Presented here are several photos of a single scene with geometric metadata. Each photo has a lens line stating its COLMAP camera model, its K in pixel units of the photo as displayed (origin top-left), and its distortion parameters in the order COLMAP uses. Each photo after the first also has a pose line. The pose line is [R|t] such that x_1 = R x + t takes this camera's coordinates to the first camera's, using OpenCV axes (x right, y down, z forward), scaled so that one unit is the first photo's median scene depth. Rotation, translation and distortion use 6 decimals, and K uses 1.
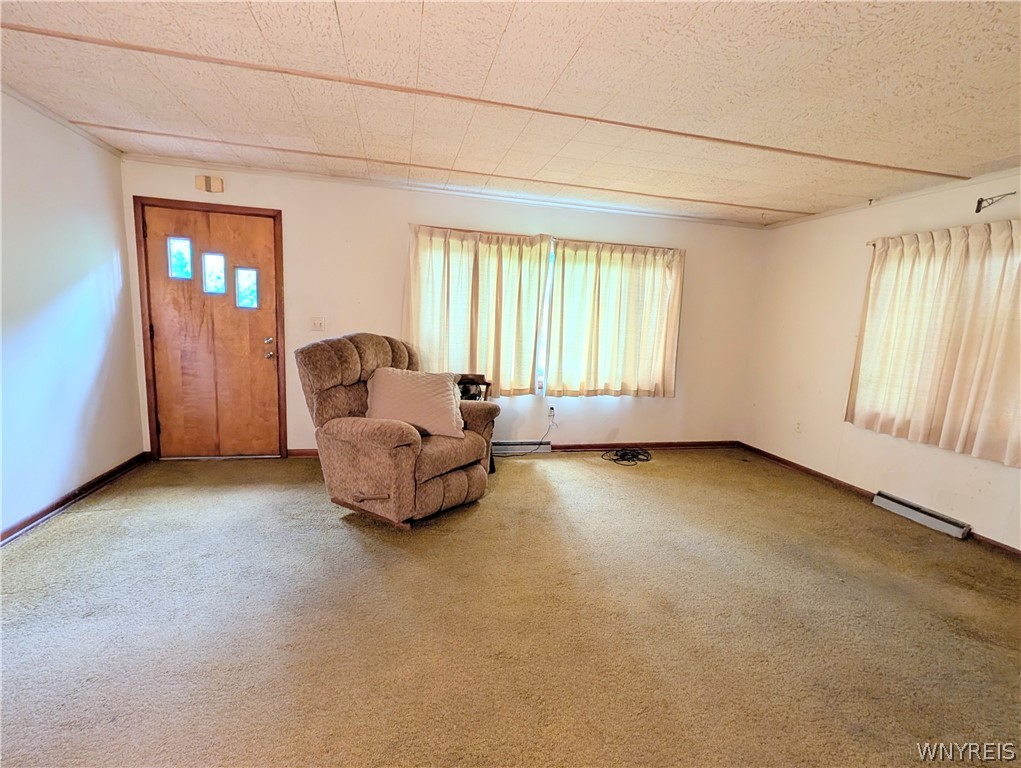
lens RADIAL K [[492.3, 0, 510.2], [0, 492.3, 392.0], [0, 0, 1]] dist [0.000699, 0.000119]
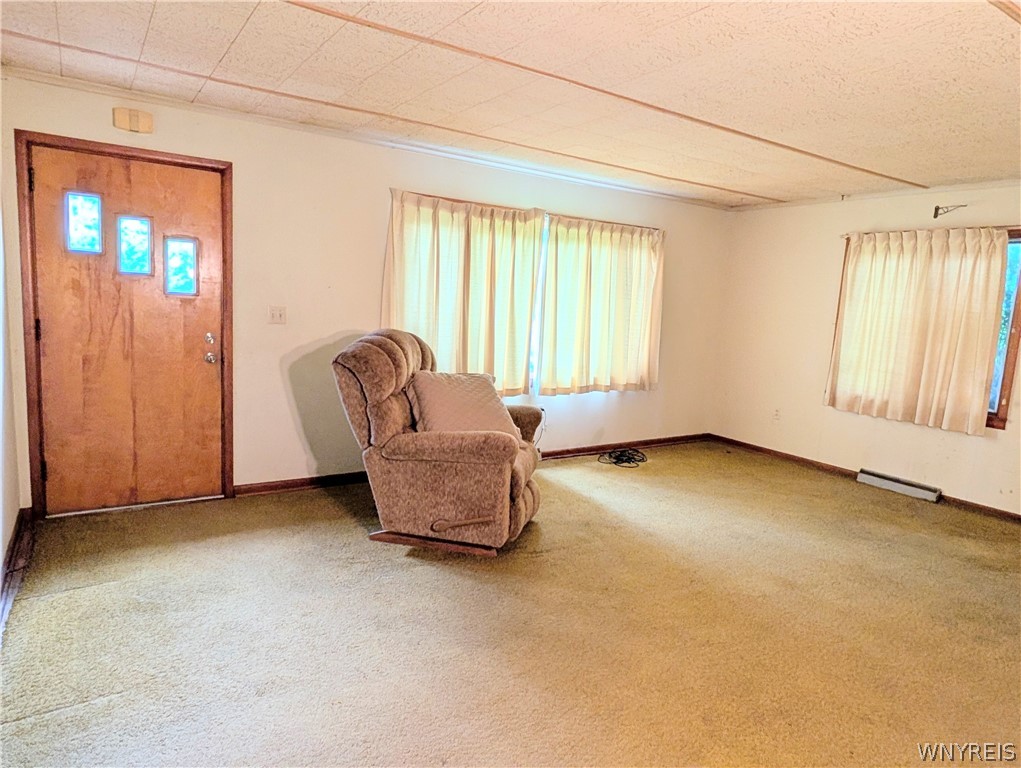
lens RADIAL K [[681.1, 0, 514.1], [0, 681.1, 388.0], [0, 0, 1]] dist [-0.000868, -0.000008]
pose [[0.932439, -0.045701, 0.358426, -0.440523], [0.044750, 0.998938, 0.010952, -0.022285], [-0.358545, 0.005827, 0.933494, -0.103989]]
